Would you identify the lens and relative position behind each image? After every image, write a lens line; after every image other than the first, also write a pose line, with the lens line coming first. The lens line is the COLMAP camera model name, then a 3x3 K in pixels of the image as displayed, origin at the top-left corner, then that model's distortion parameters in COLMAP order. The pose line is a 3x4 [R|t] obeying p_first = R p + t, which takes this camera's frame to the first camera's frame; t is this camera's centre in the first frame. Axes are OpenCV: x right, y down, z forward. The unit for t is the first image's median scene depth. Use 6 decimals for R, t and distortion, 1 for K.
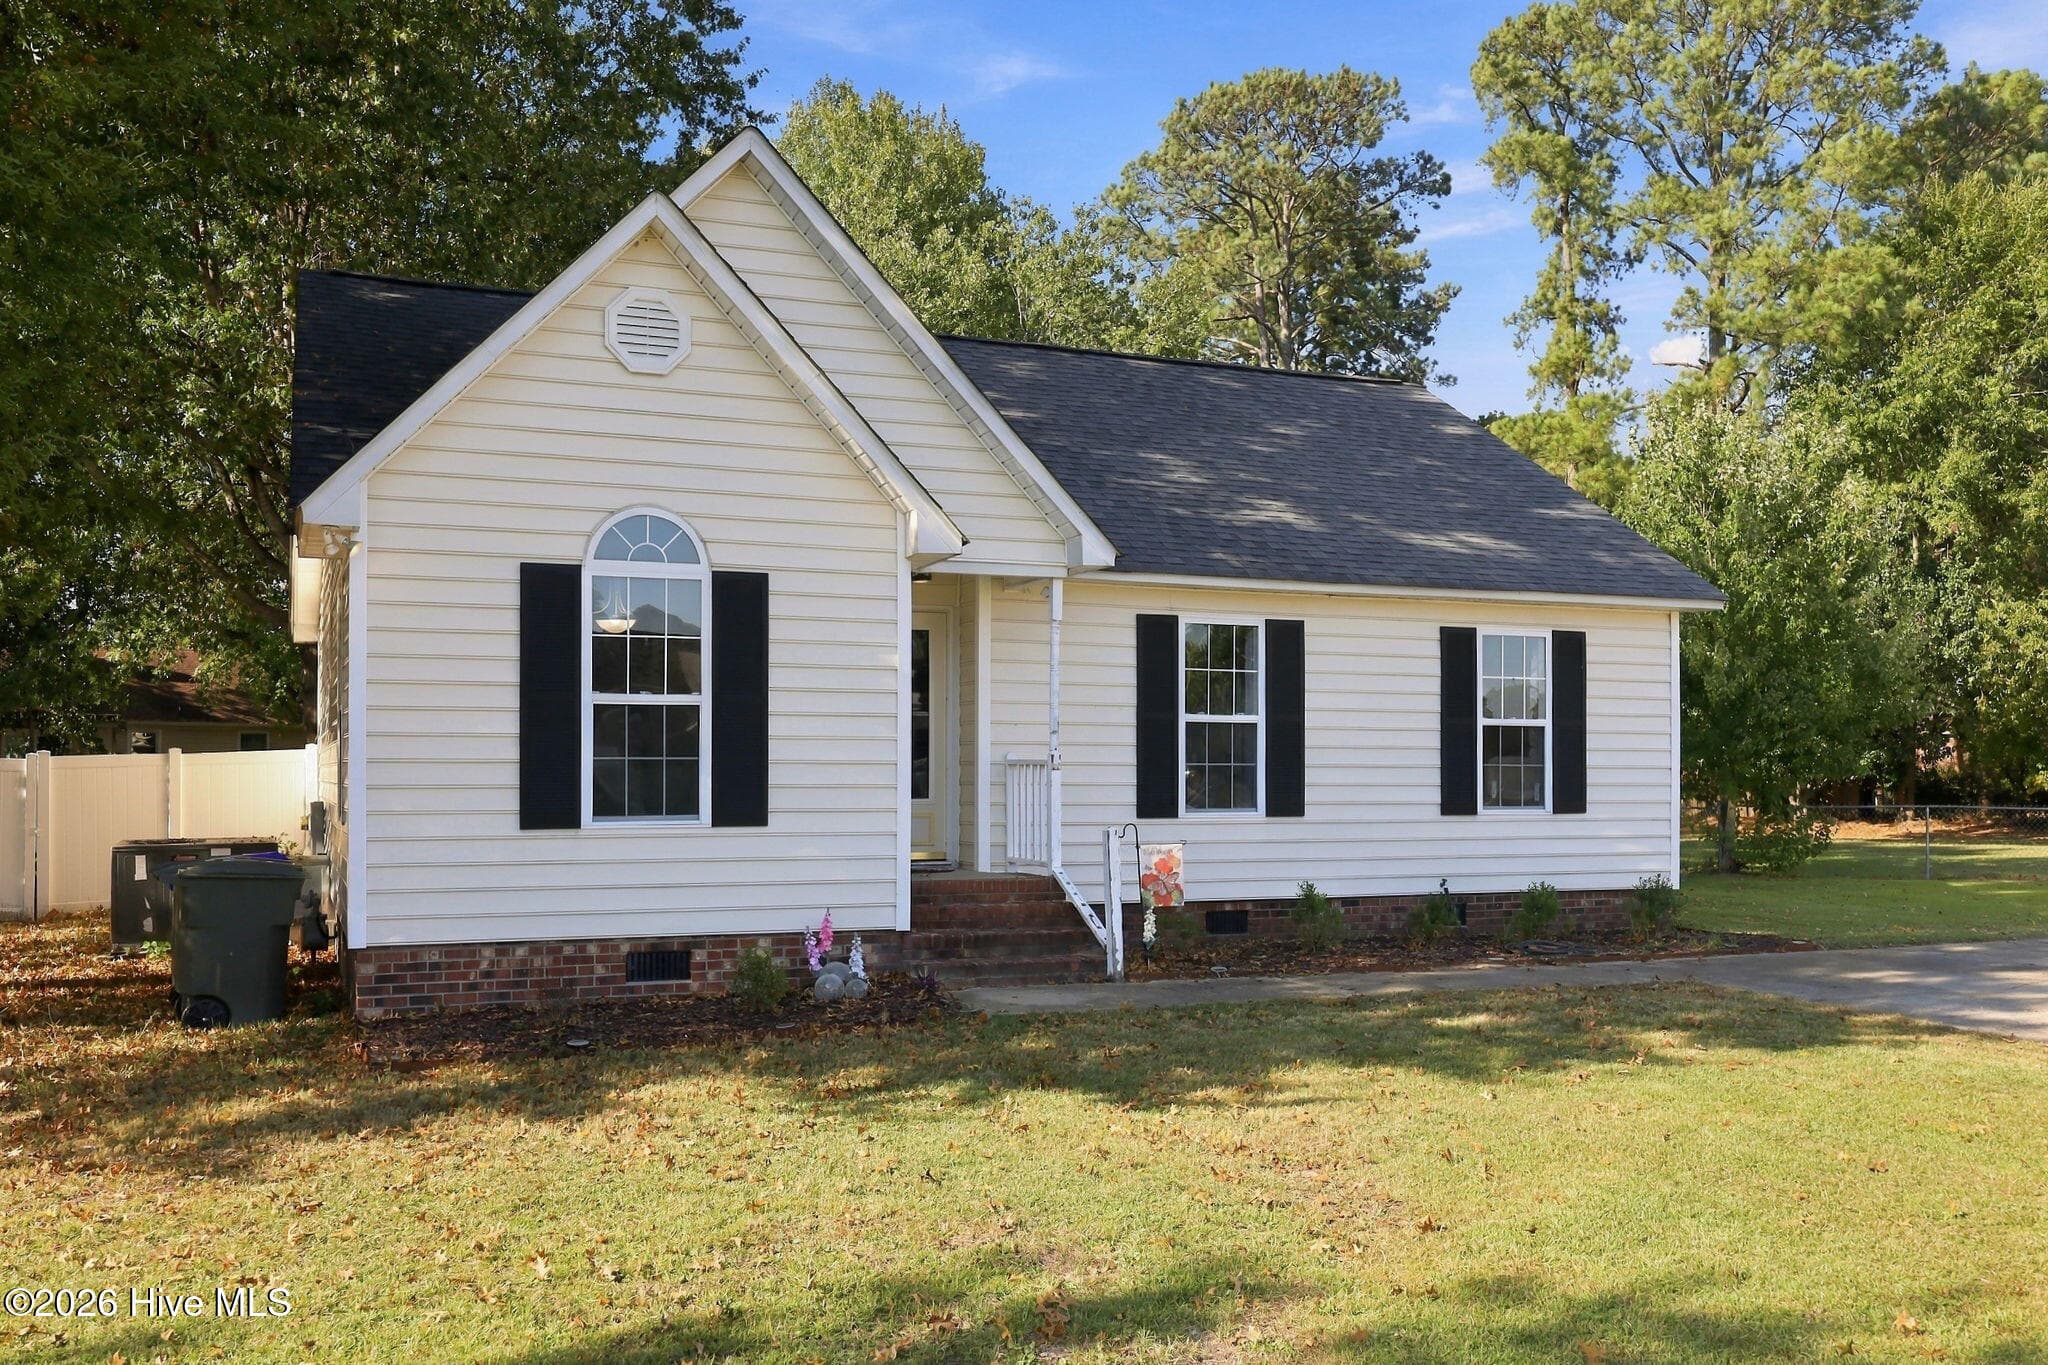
lens RADIAL K [[1753.9, 0, 1029.6], [0, 1753.9, 787.7], [0, 0, 1]] dist [-0.025569, 0.006719]
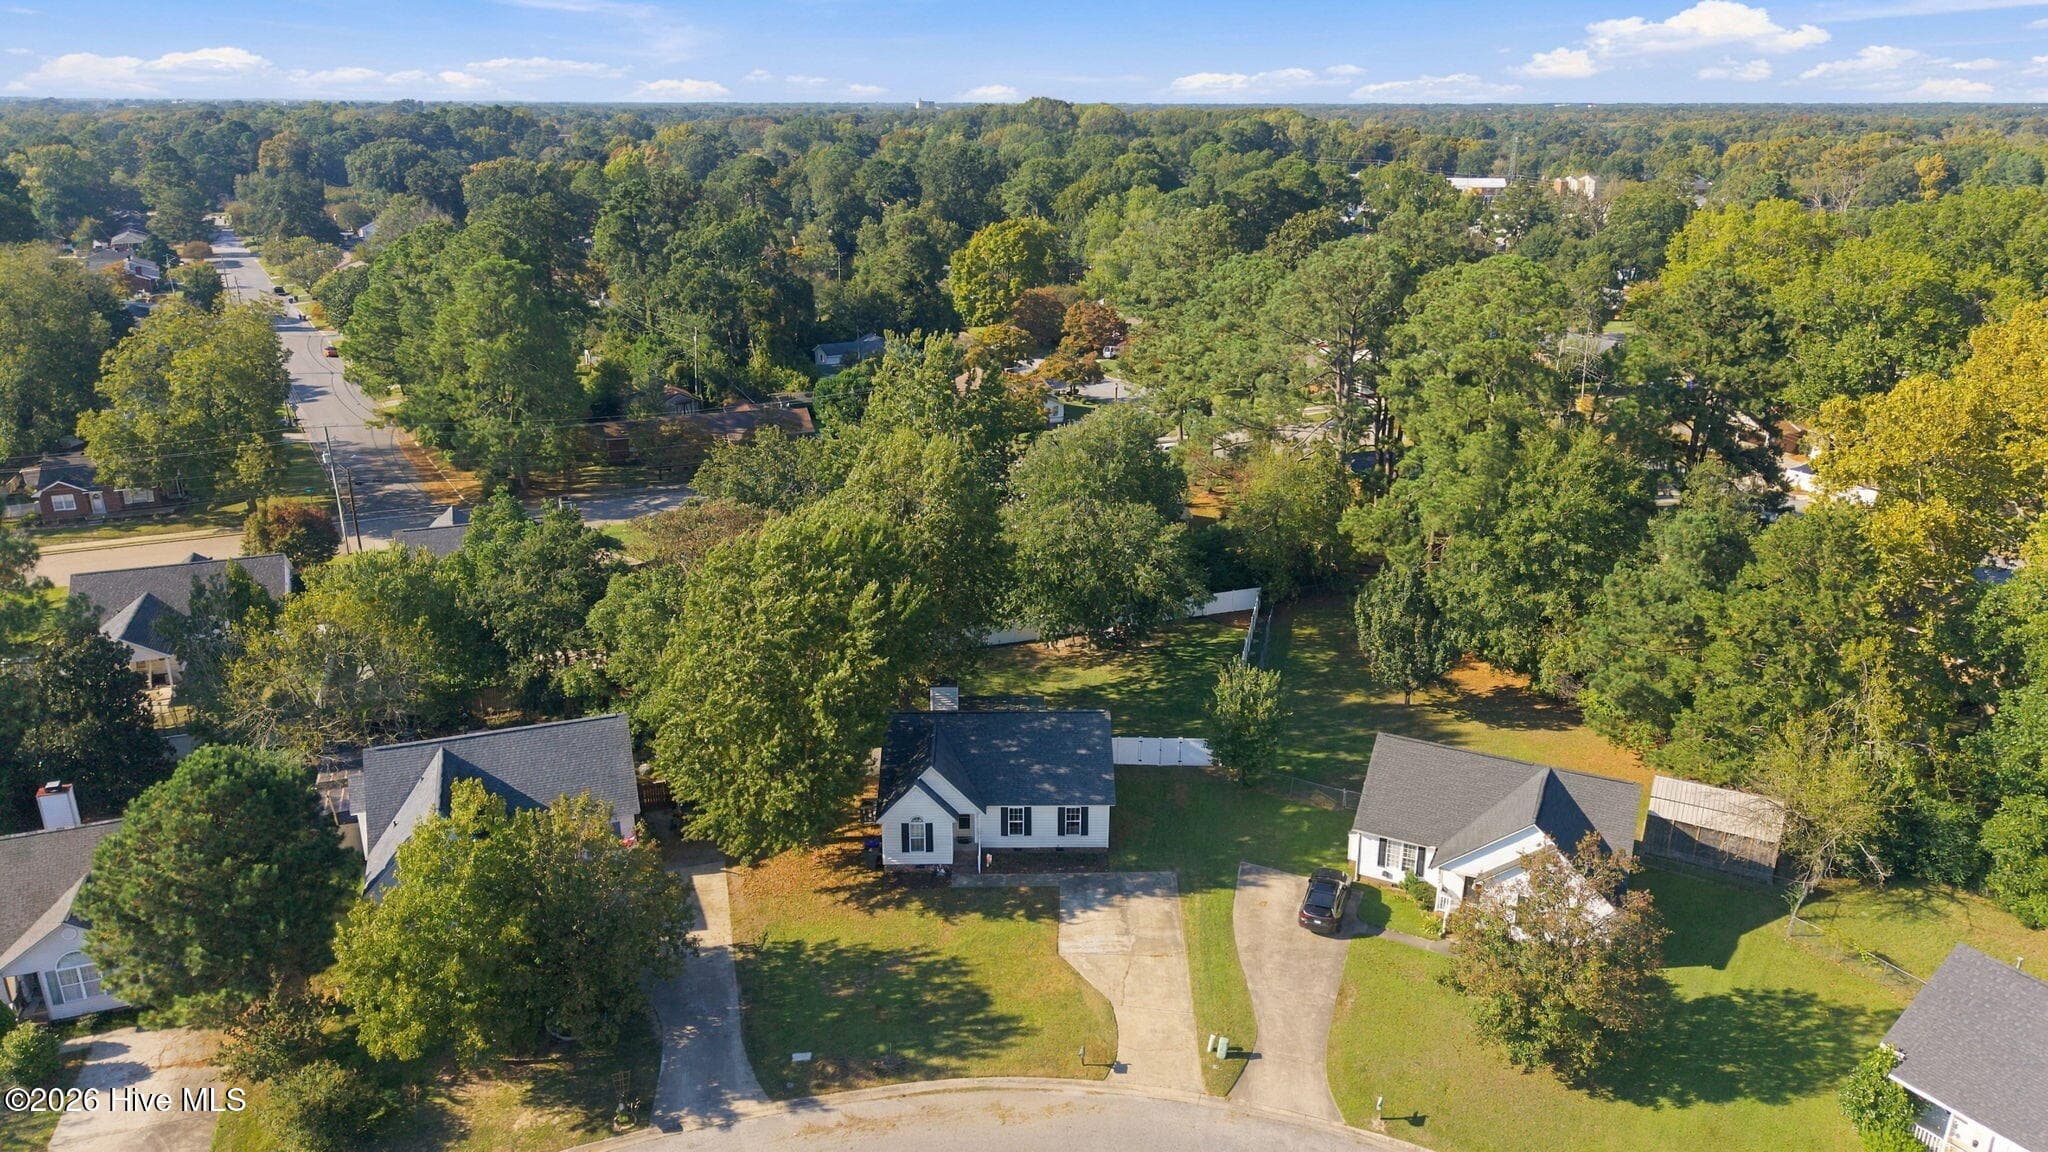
lens RADIAL K [[1345.8, 0, 1018.8], [0, 1345.8, 576.6], [0, 0, 1]] dist [0.017972, -0.014854]
pose [[0.929396, 0.122436, -0.348184, 2.137590], [-0.005778, 0.948085, 0.317964, -3.041242], [0.369038, -0.293503, 0.881854, -3.774871]]
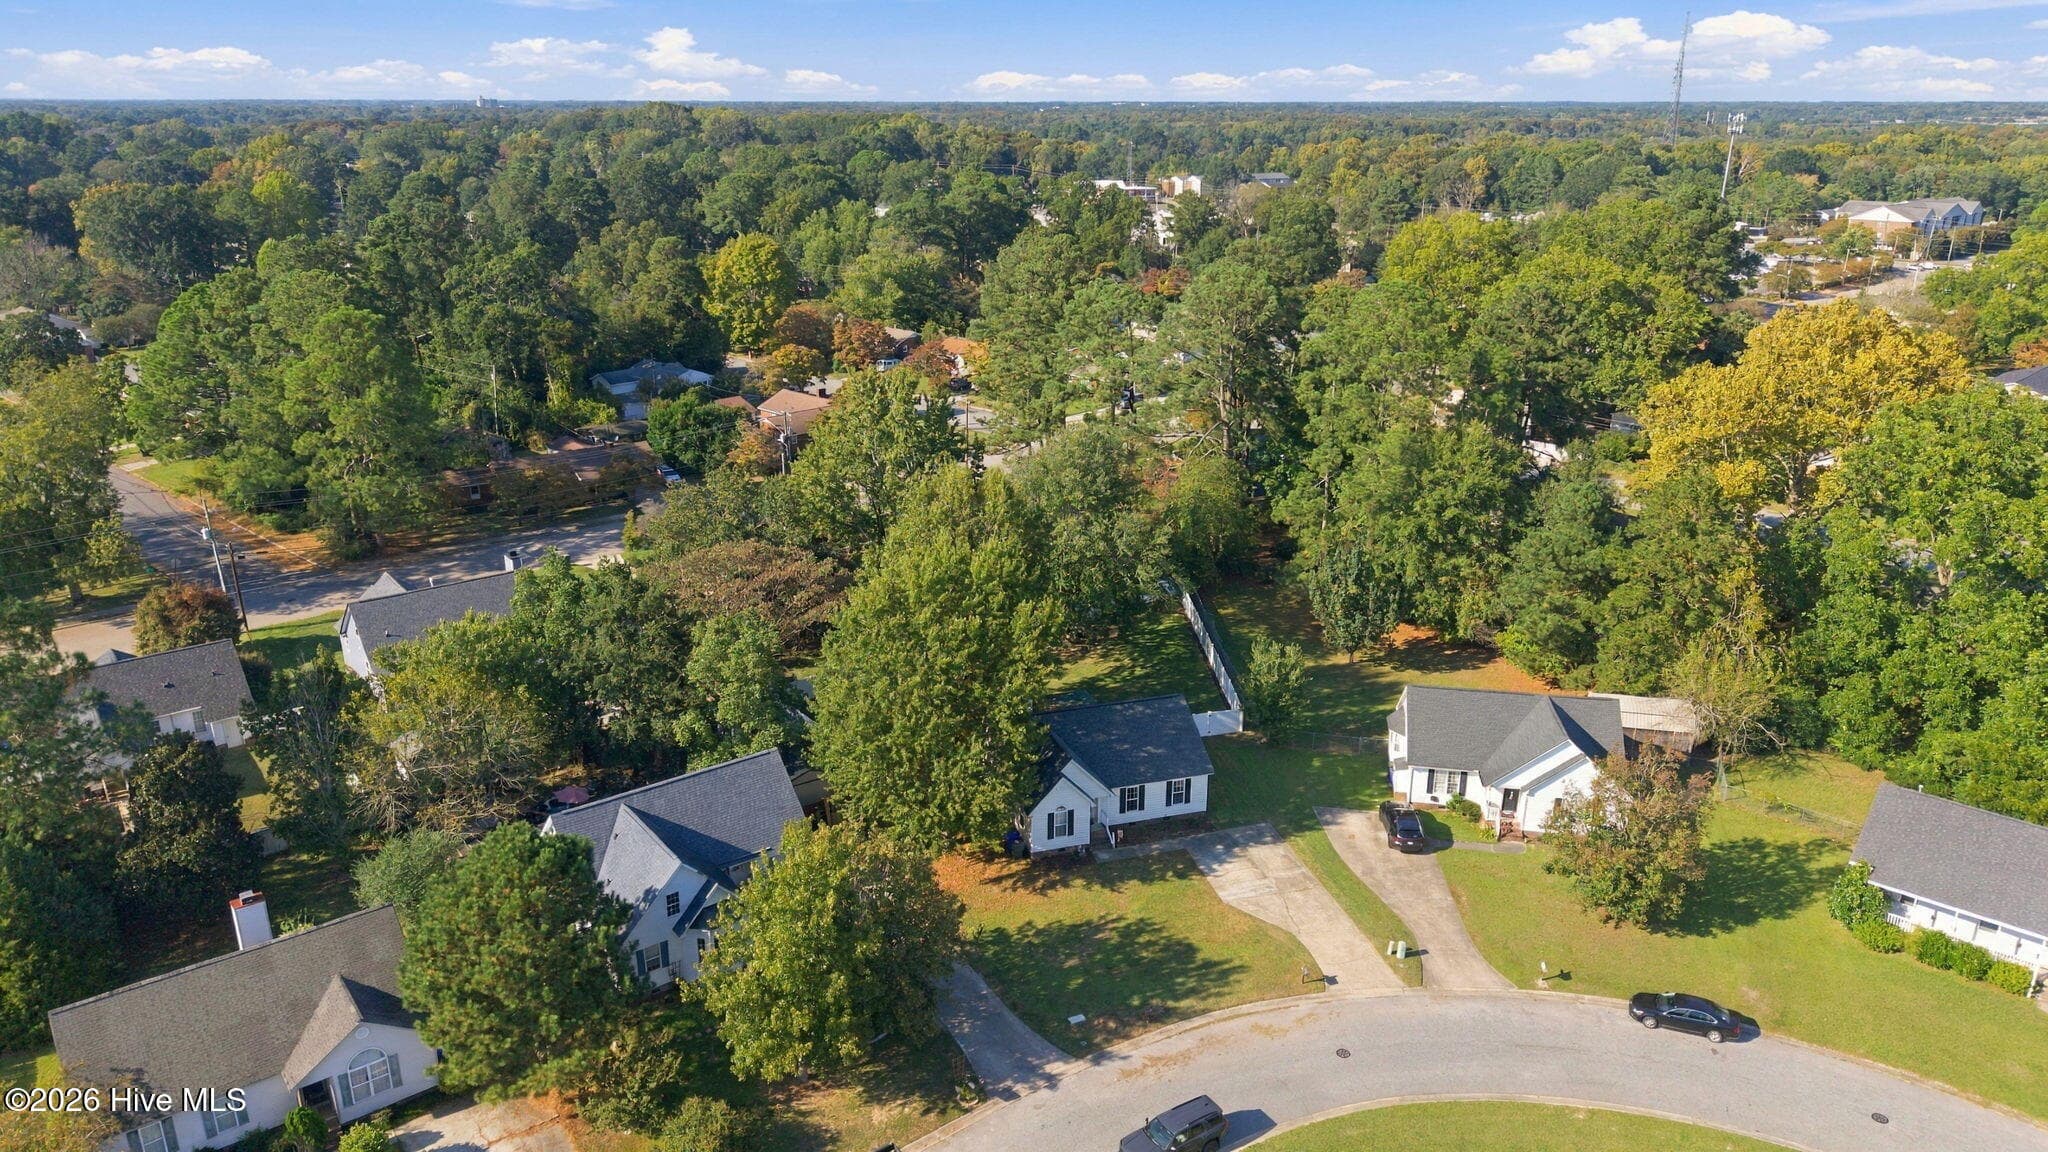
lens RADIAL K [[1345.8, 0, 1013.7], [0, 1345.8, 566.2], [0, 0, 1]] dist [0.017972, -0.014854]
pose [[0.995964, 0.029519, -0.084762, 0.084134], [-0.001648, 0.950227, 0.311554, -3.360674], [0.089740, -0.310157, 0.946440, -4.993024]]
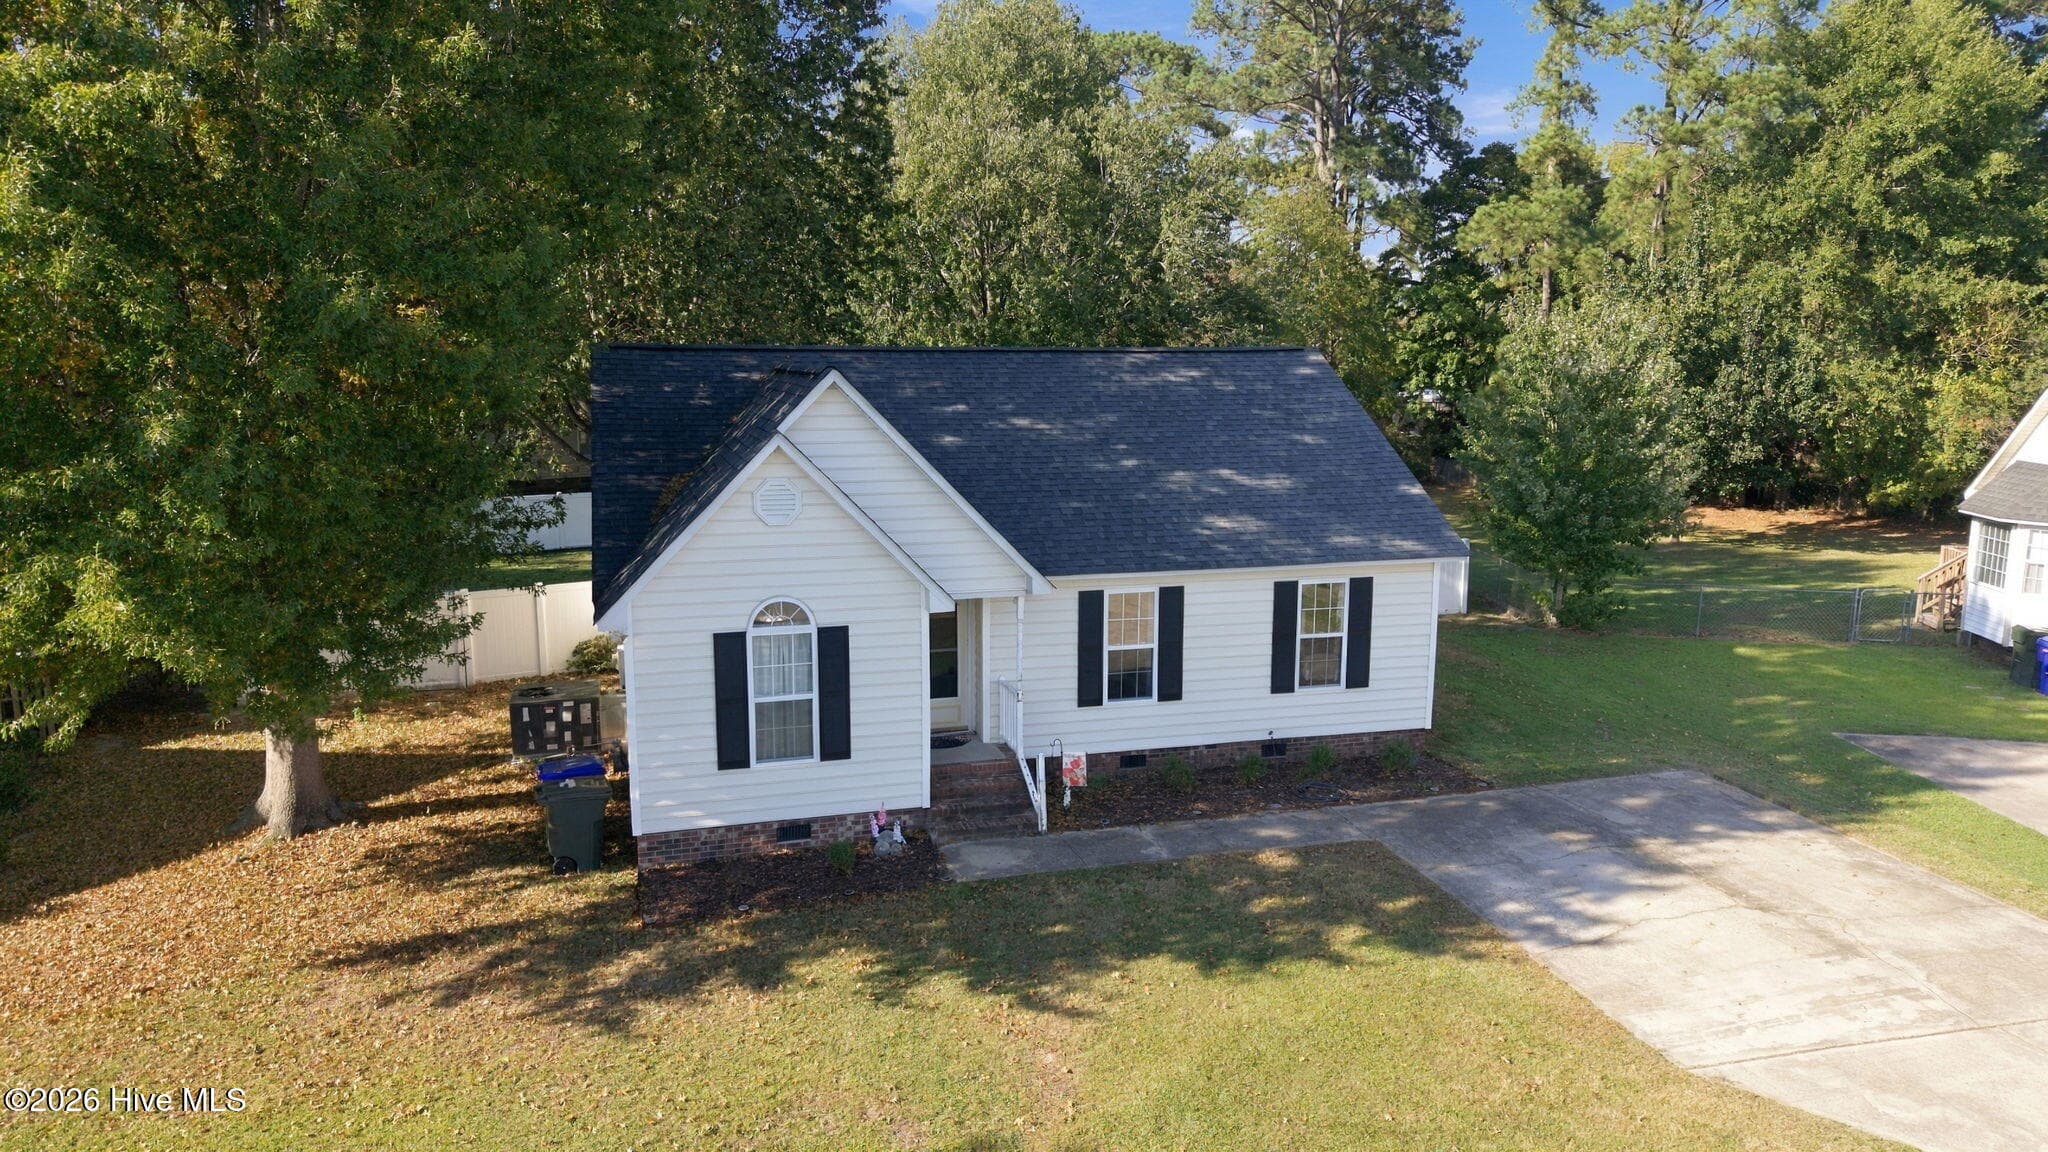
lens RADIAL K [[1345.8, 0, 1008.9], [0, 1345.8, 574.7], [0, 0, 1]] dist [0.017972, -0.014854]
pose [[0.993070, 0.016766, -0.116320, 0.181150], [0.001152, 0.988336, 0.152286, -0.389609], [0.117516, -0.151364, 0.981468, -0.353875]]
